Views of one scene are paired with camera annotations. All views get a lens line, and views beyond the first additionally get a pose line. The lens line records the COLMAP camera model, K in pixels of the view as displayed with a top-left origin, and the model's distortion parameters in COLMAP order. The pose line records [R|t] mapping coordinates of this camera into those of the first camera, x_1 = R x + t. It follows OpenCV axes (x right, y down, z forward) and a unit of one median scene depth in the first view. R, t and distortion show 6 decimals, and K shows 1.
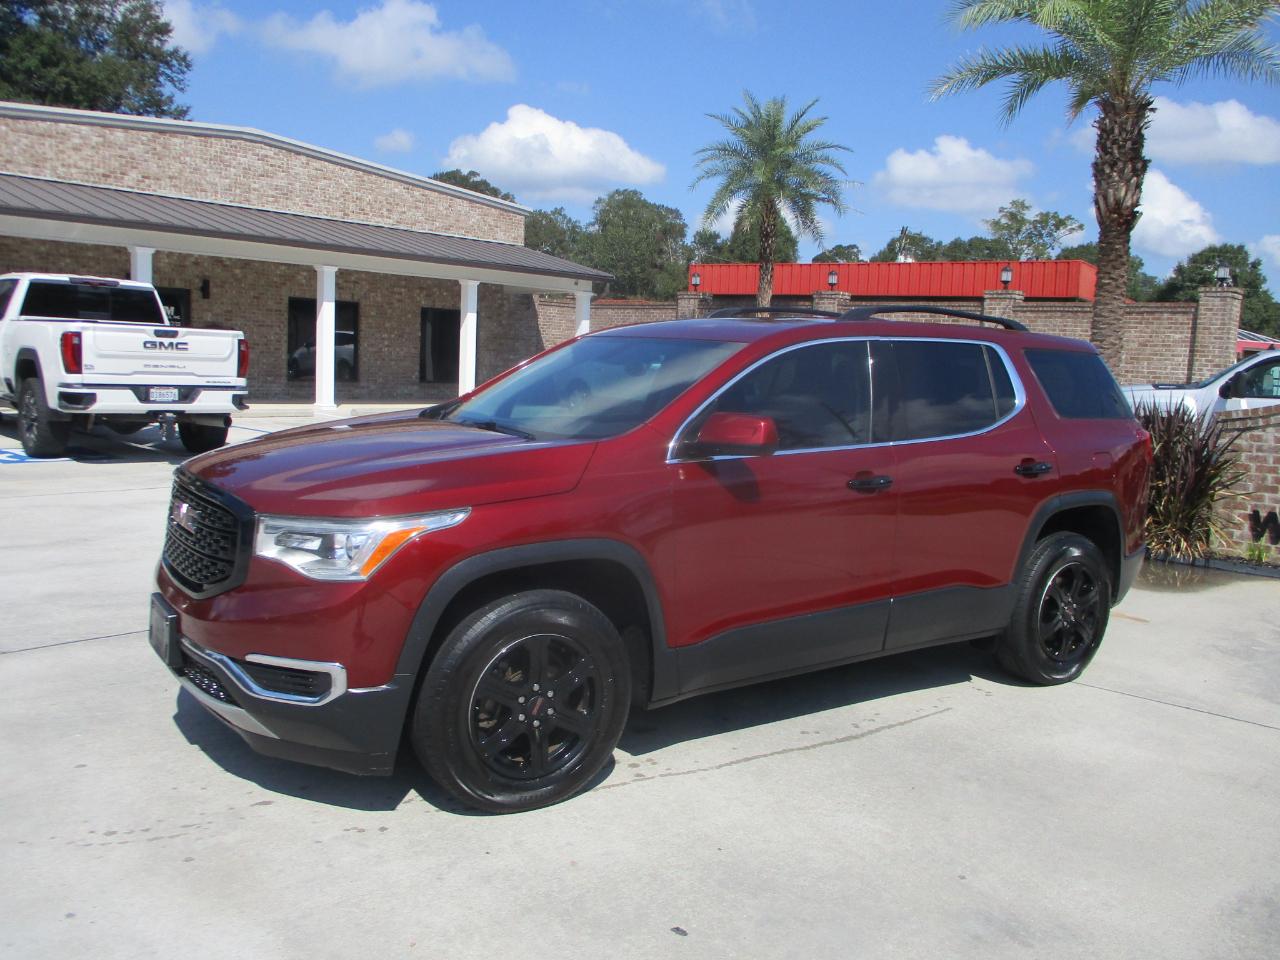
lens RADIAL K [[1052.0, 0, 641.8], [0, 1052.0, 476.2], [0, 0, 1]] dist [-0.034685, 0.008778]
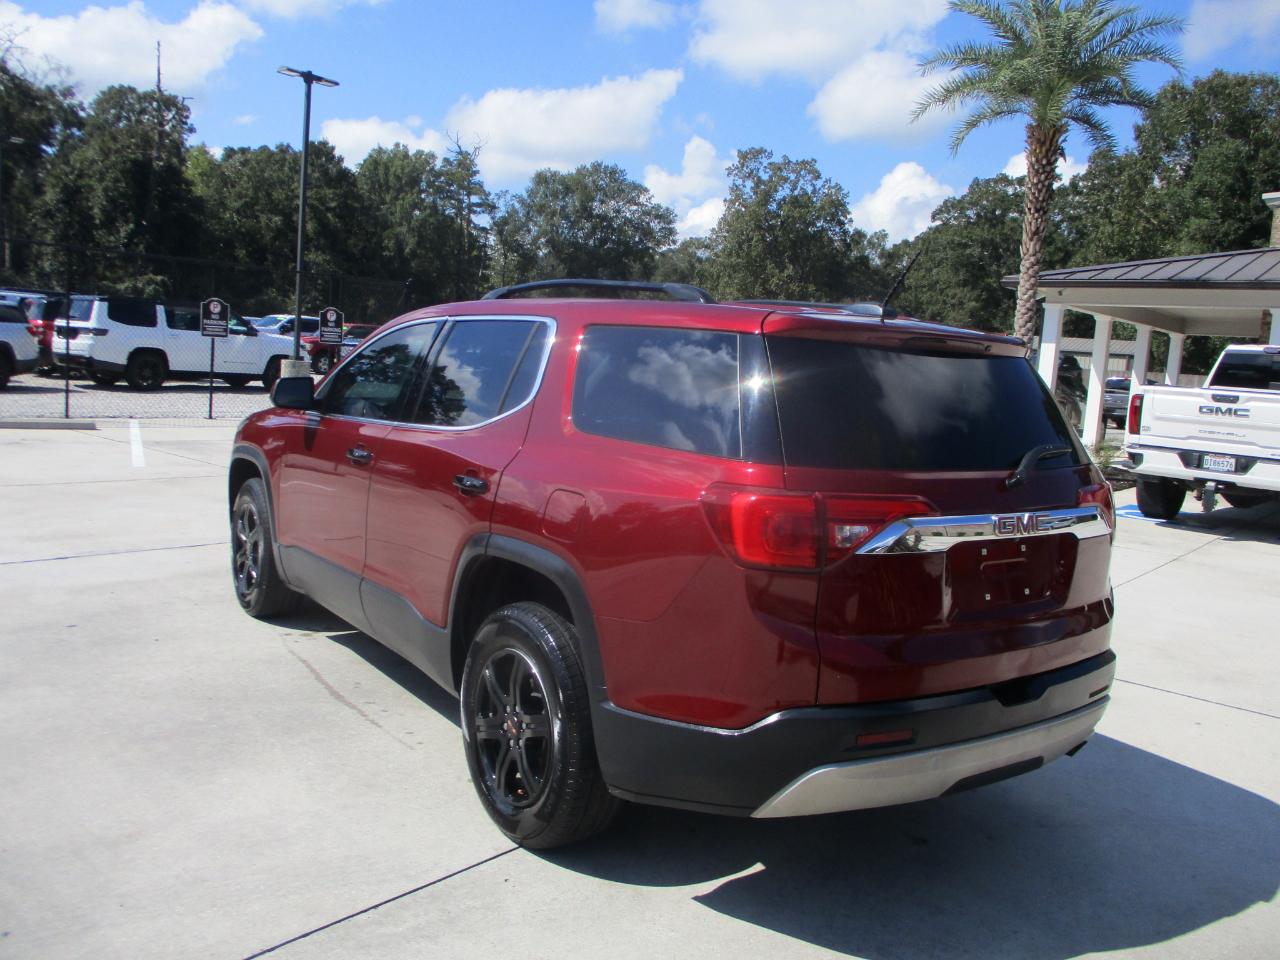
lens RADIAL K [[1052.0, 0, 641.8], [0, 1052.0, 476.2], [0, 0, 1]] dist [-0.034685, 0.008778]
pose [[0.021706, 0.068975, -0.997382, 0.243239], [-0.179721, 0.981635, 0.063975, -0.017407], [0.983478, 0.177862, 0.033704, 0.240483]]
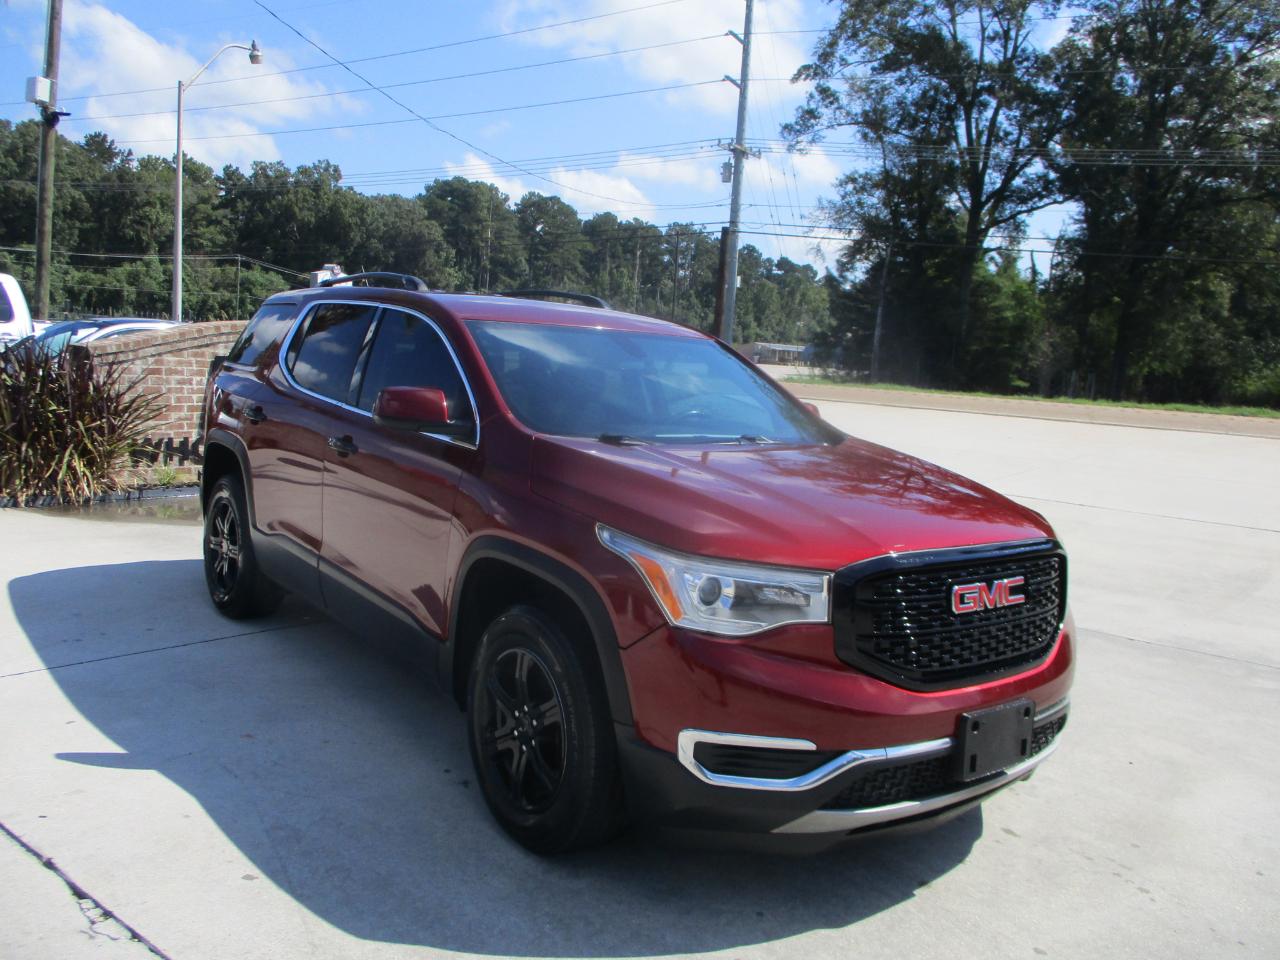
lens RADIAL K [[1052.5, 0, 645.4], [0, 1052.5, 474.6], [0, 0, 1]] dist [-0.040935, 0.007238]
pose [[-0.079609, -0.157997, 0.984225, -0.201122], [0.039702, 0.986073, 0.161505, -0.032720], [-0.996035, 0.051933, -0.072227, 0.222115]]
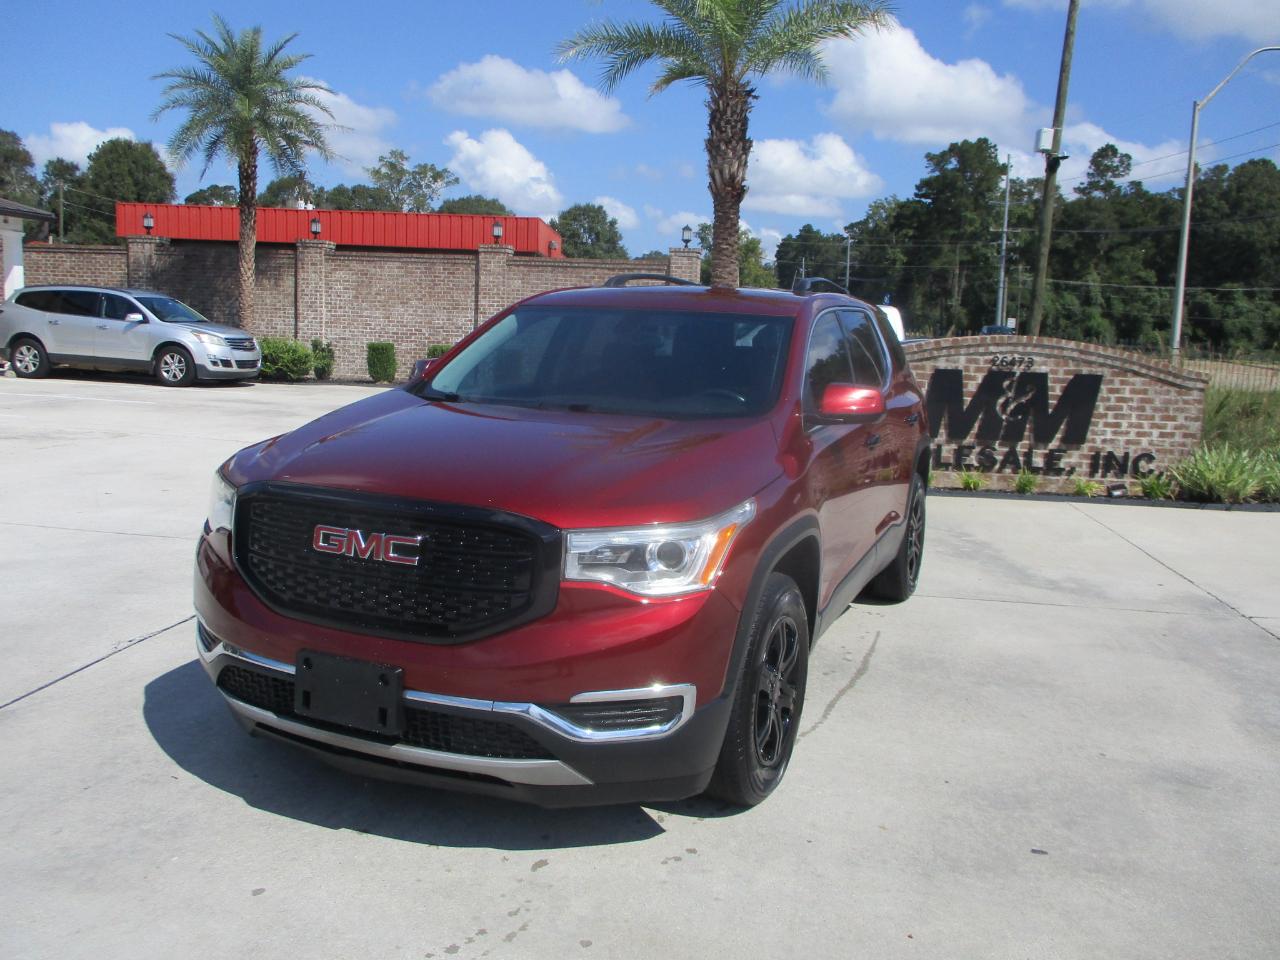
lens RADIAL K [[1052.0, 0, 641.8], [0, 1052.0, 476.2], [0, 0, 1]] dist [-0.034685, 0.008778]
pose [[0.839084, -0.085474, 0.537245, -0.113430], [0.059037, 0.996054, 0.066264, -0.008586], [-0.540789, -0.023884, 0.840819, 0.037622]]
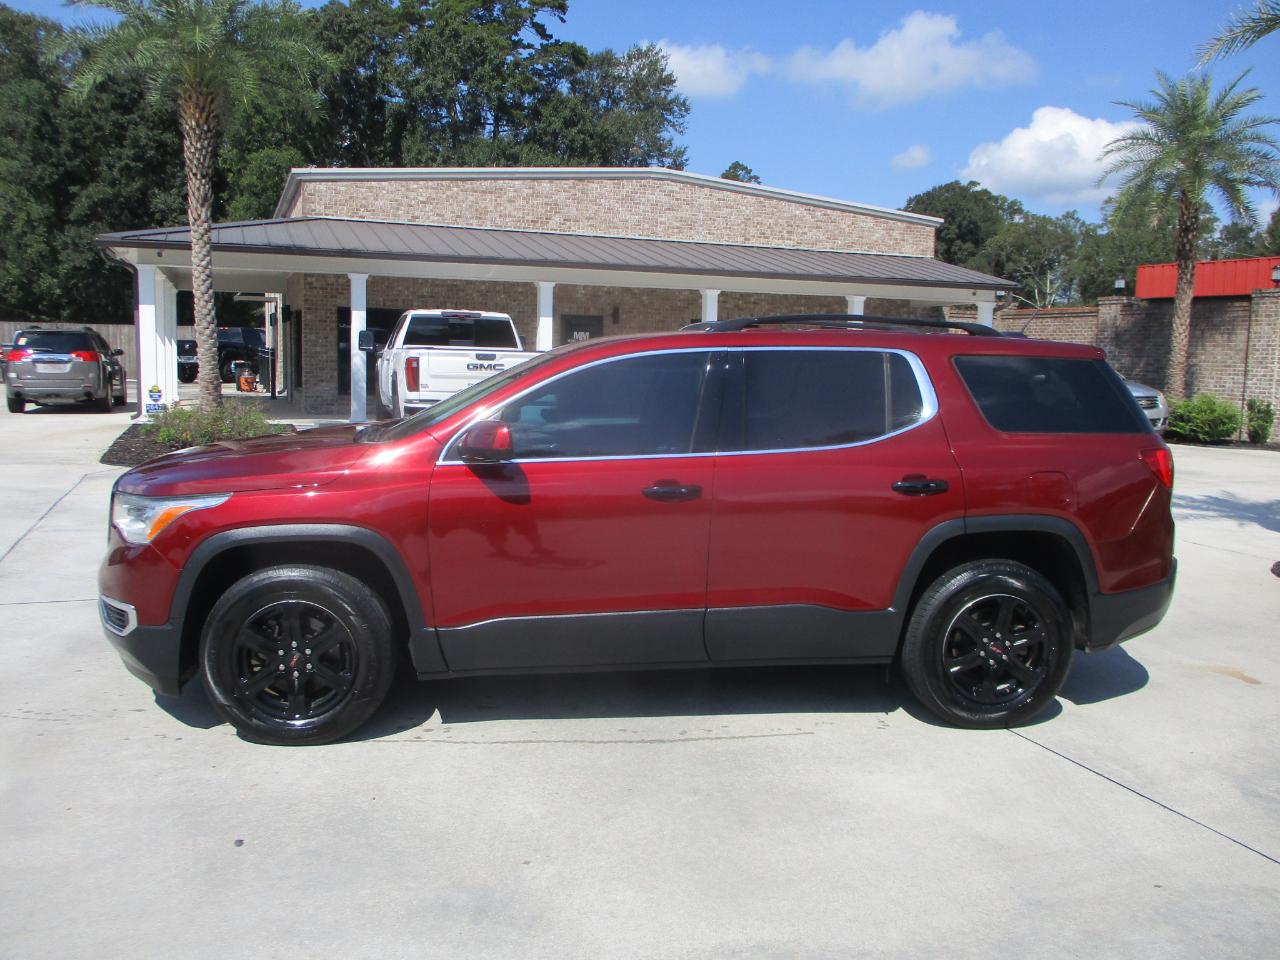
lens RADIAL K [[1052.0, 0, 641.8], [0, 1052.0, 476.2], [0, 0, 1]] dist [-0.034685, 0.008778]
pose [[0.888523, 0.027339, -0.458016, 0.127640], [-0.034309, 0.999387, -0.006904, 0.000066], [0.457547, 0.021848, 0.888917, 0.015644]]
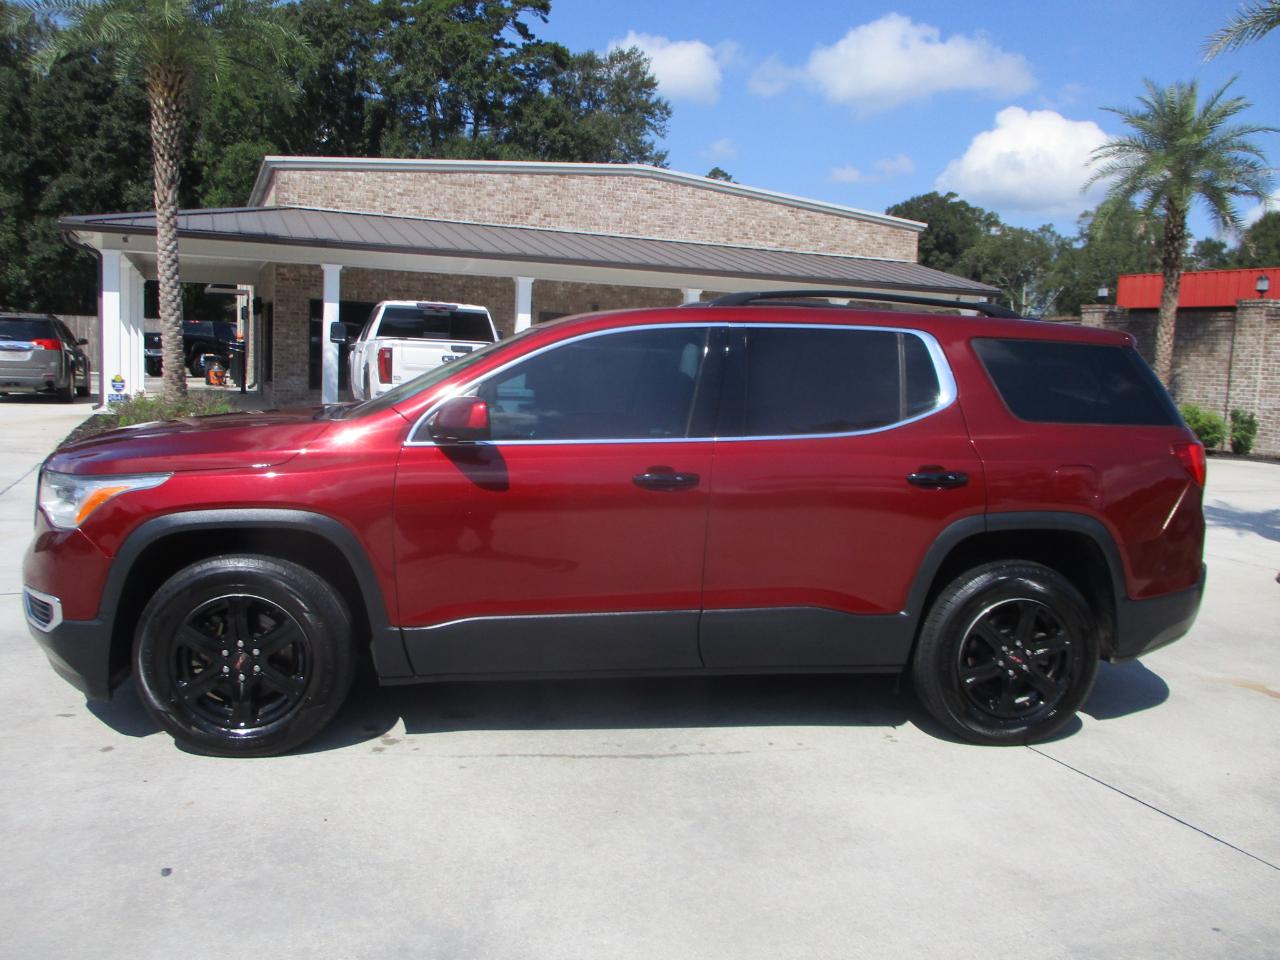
lens RADIAL K [[1052.0, 0, 641.8], [0, 1052.0, 476.2], [0, 0, 1]] dist [-0.034685, 0.008778]
pose [[0.898819, 0.039479, -0.436539, 0.116399], [-0.050018, 0.998668, -0.012669, 0.003277], [0.435458, 0.033222, 0.899596, 0.031731]]
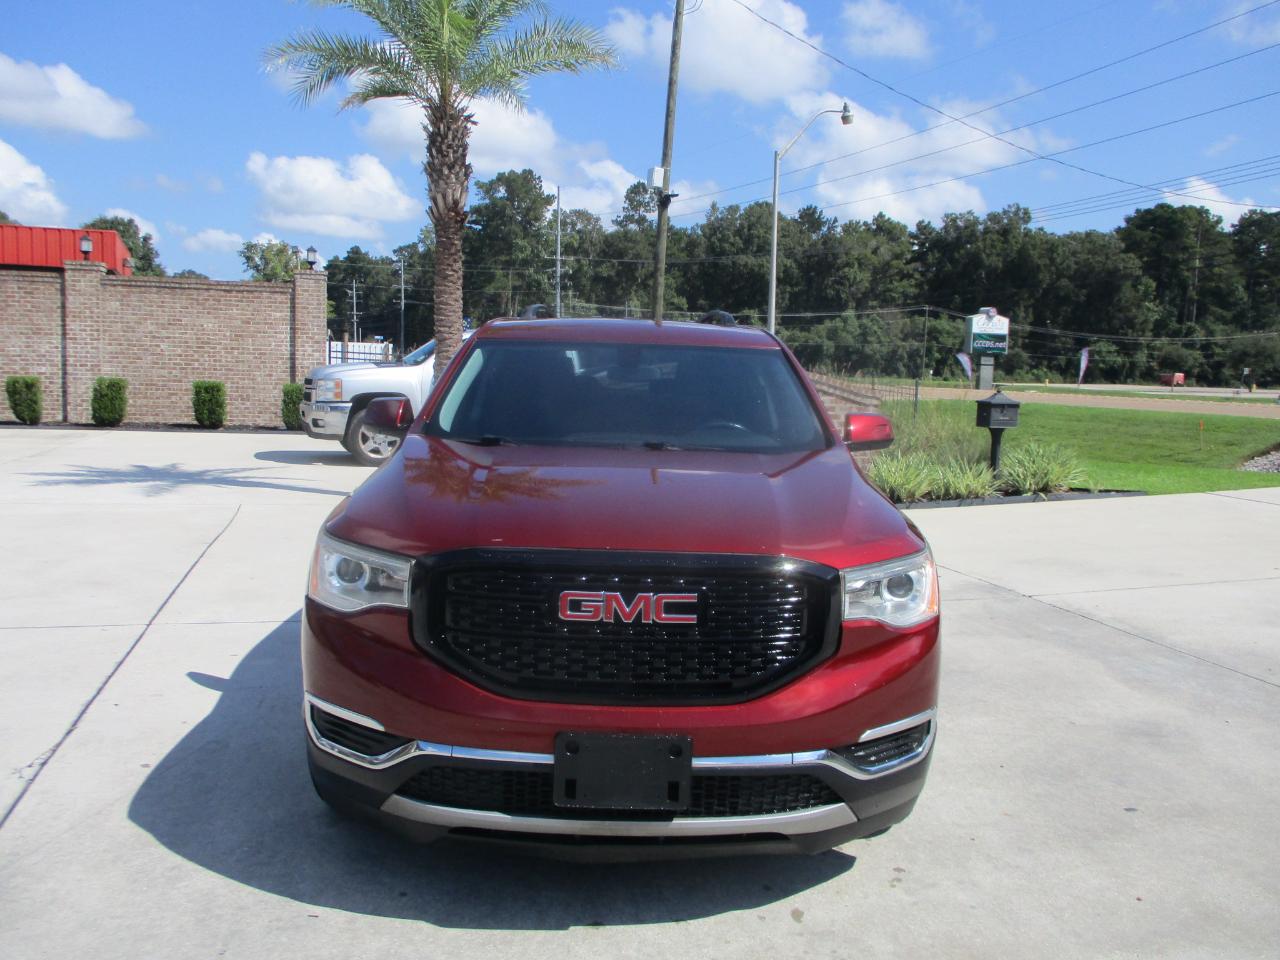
lens RADIAL K [[1052.0, 0, 641.8], [0, 1052.0, 476.2], [0, 0, 1]] dist [-0.034685, 0.008778]
pose [[0.541596, -0.111833, 0.833167, -0.170568], [0.087809, 0.993216, 0.076235, -0.017306], [-0.836040, 0.031871, 0.547742, 0.099337]]
